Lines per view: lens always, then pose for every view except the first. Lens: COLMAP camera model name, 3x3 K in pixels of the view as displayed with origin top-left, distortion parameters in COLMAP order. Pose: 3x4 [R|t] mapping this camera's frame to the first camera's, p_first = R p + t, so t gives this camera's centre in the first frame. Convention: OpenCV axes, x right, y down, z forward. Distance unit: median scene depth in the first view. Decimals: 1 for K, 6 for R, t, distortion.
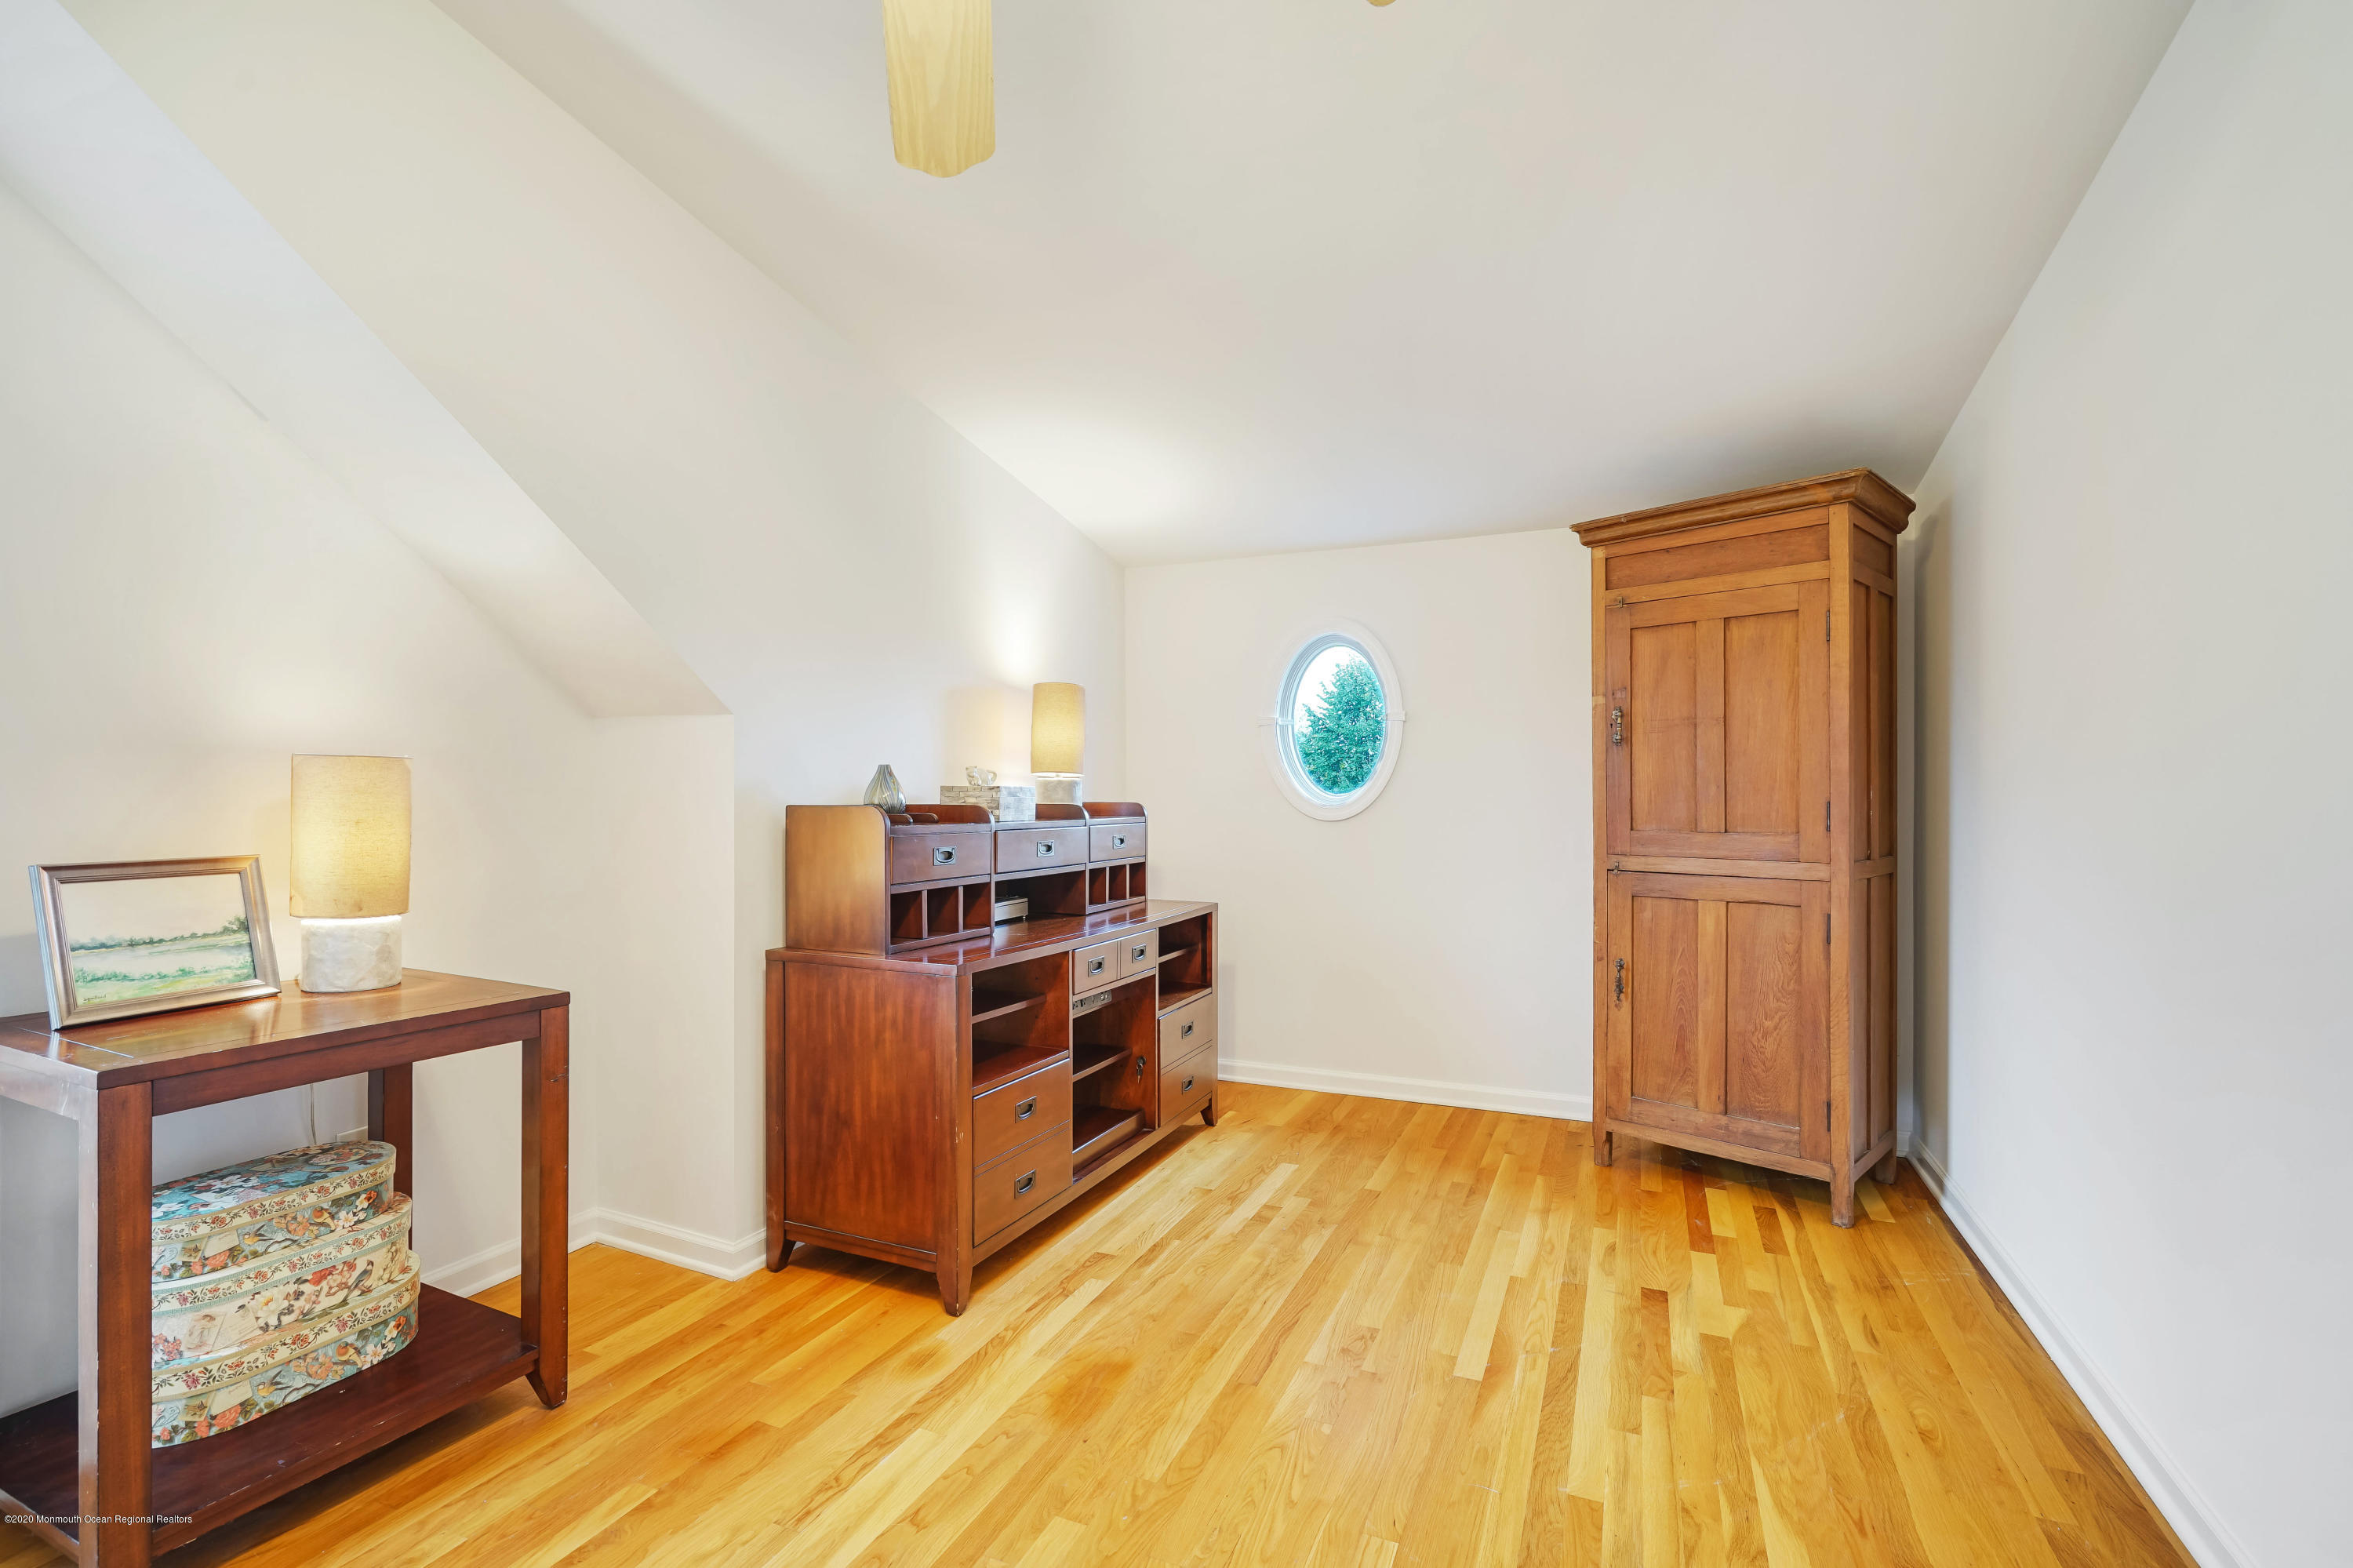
lens RADIAL K [[1059.2, 0, 1182.9], [0, 1059.2, 802.4], [0, 0, 1]] dist [-0.015679, 0.009820]
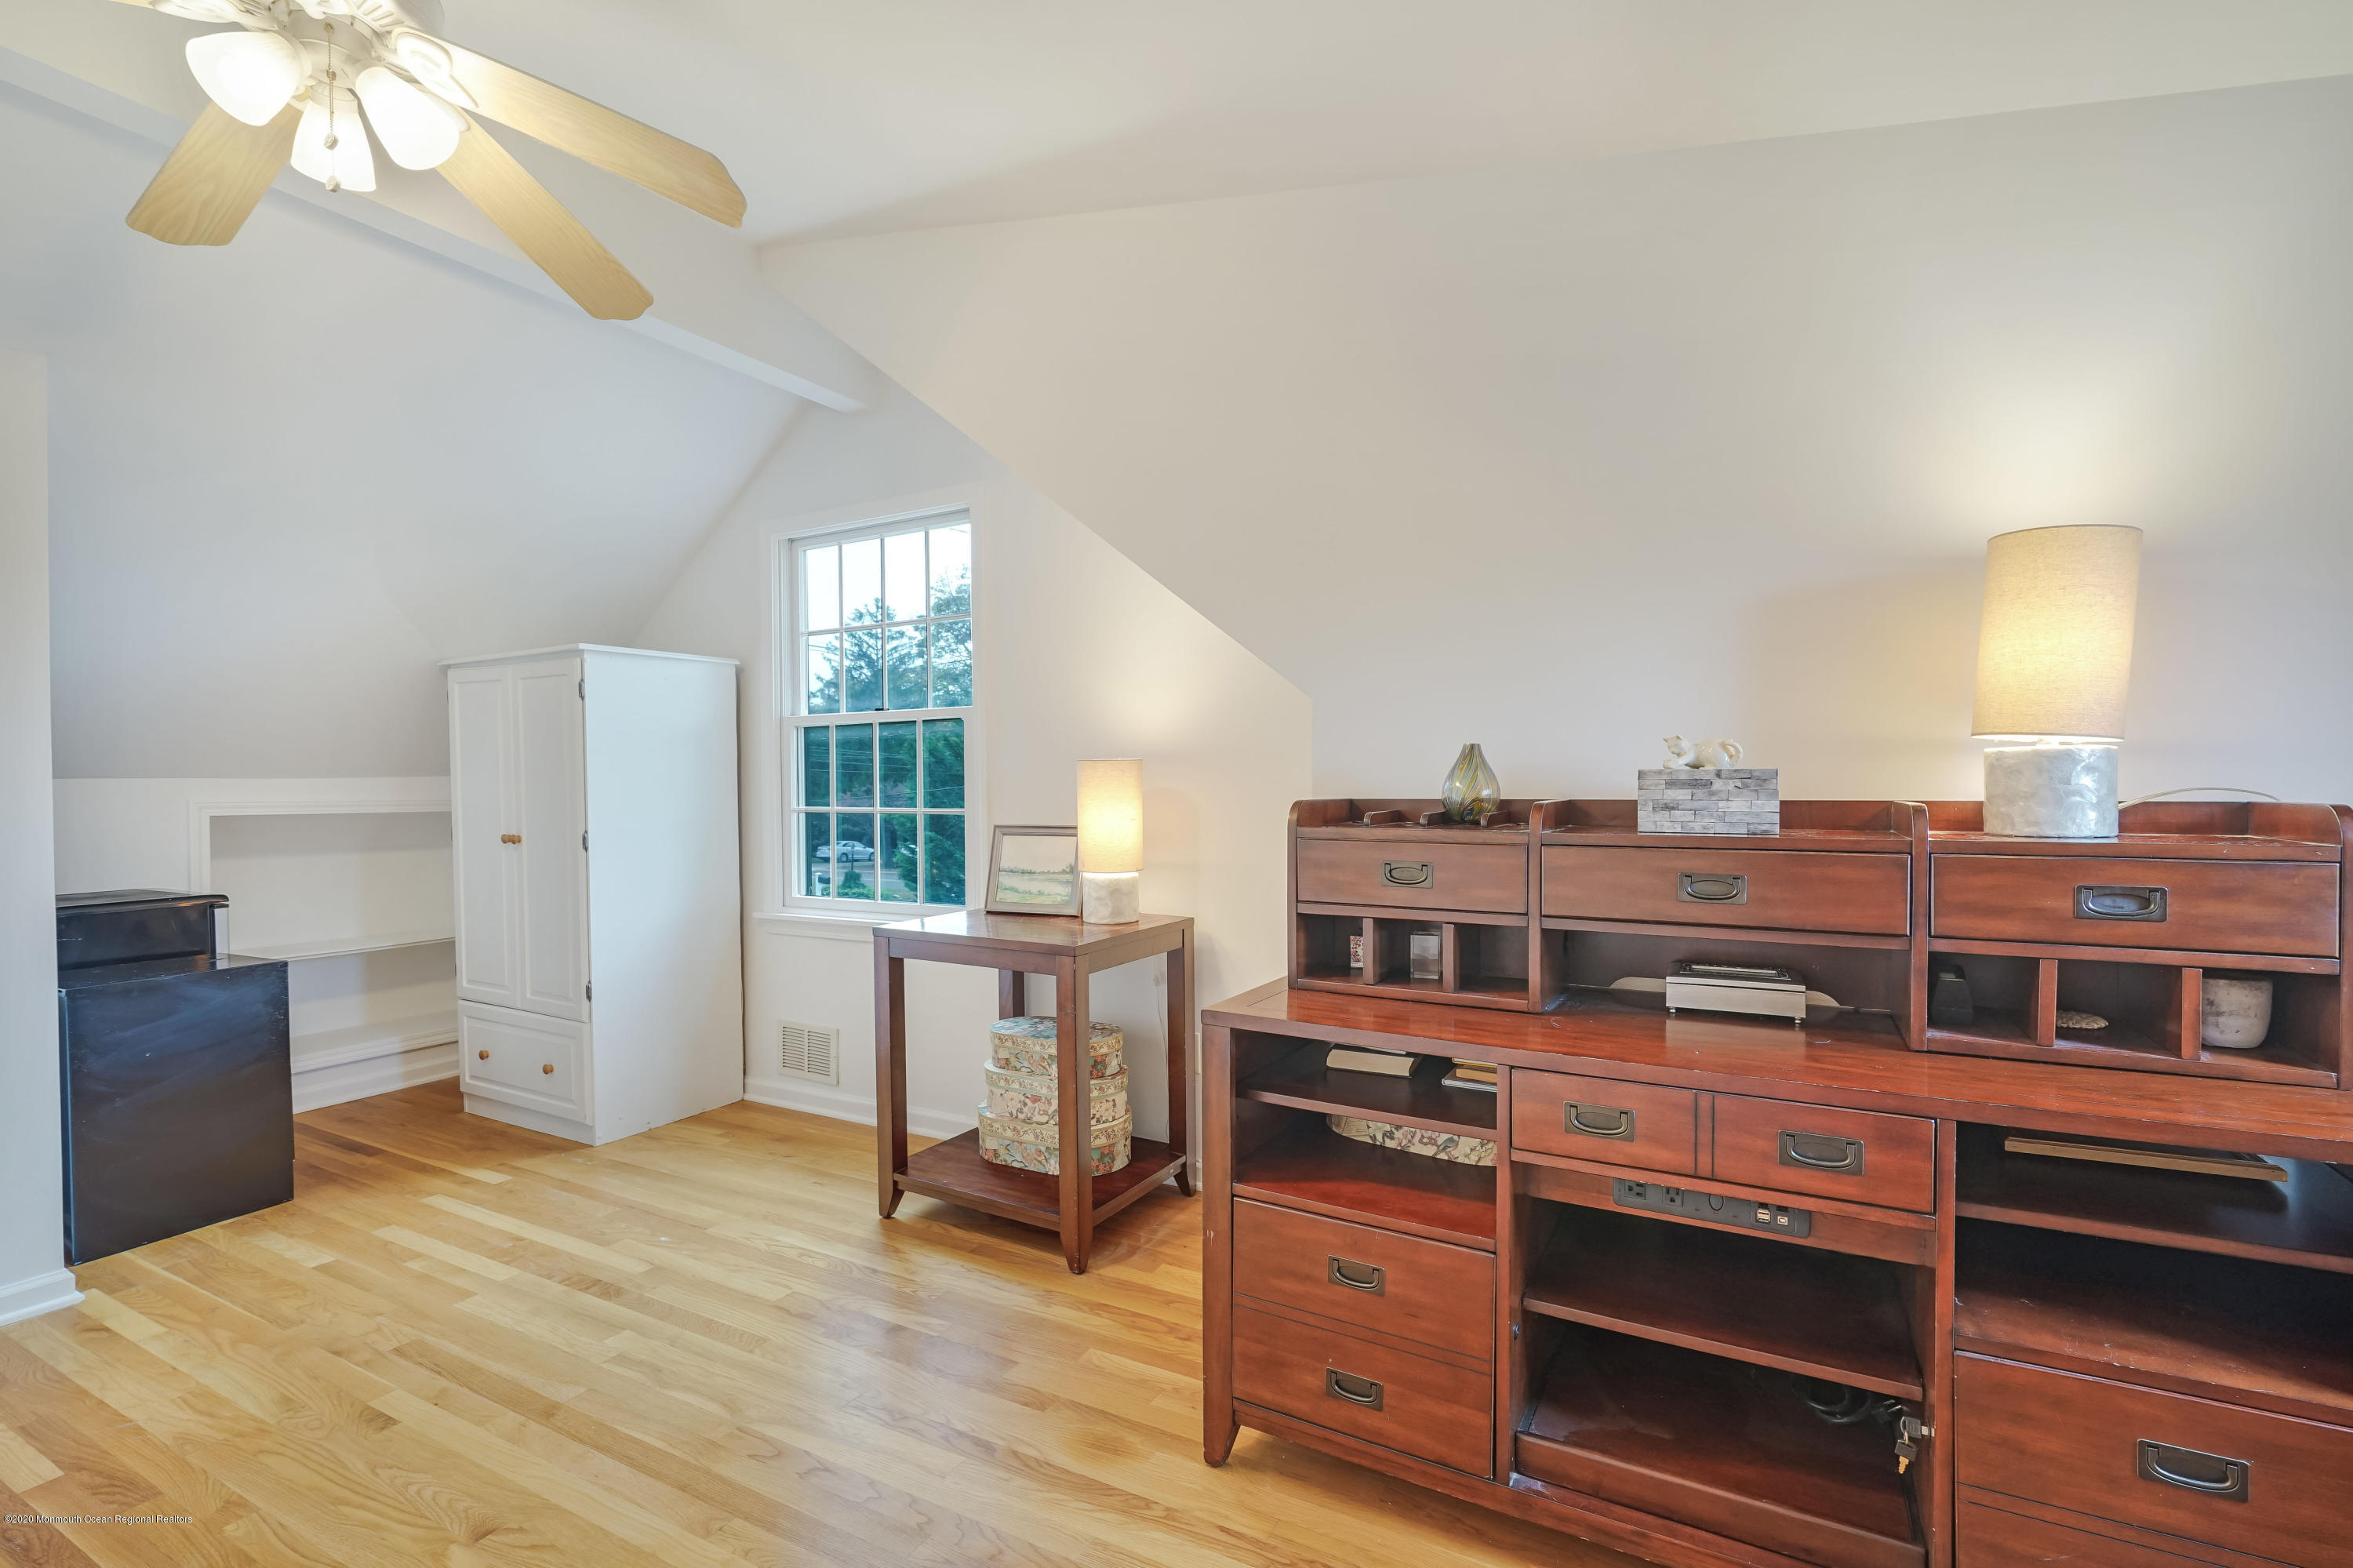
lens RADIAL K [[1059.2, 0, 1182.9], [0, 1059.2, 802.4], [0, 0, 1]] dist [-0.015679, 0.009820]
pose [[-0.081874, 0.012608, -0.996563, 0.628468], [-0.005814, 0.999897, 0.013128, -0.005979], [0.996626, 0.006869, -0.081792, 1.195817]]
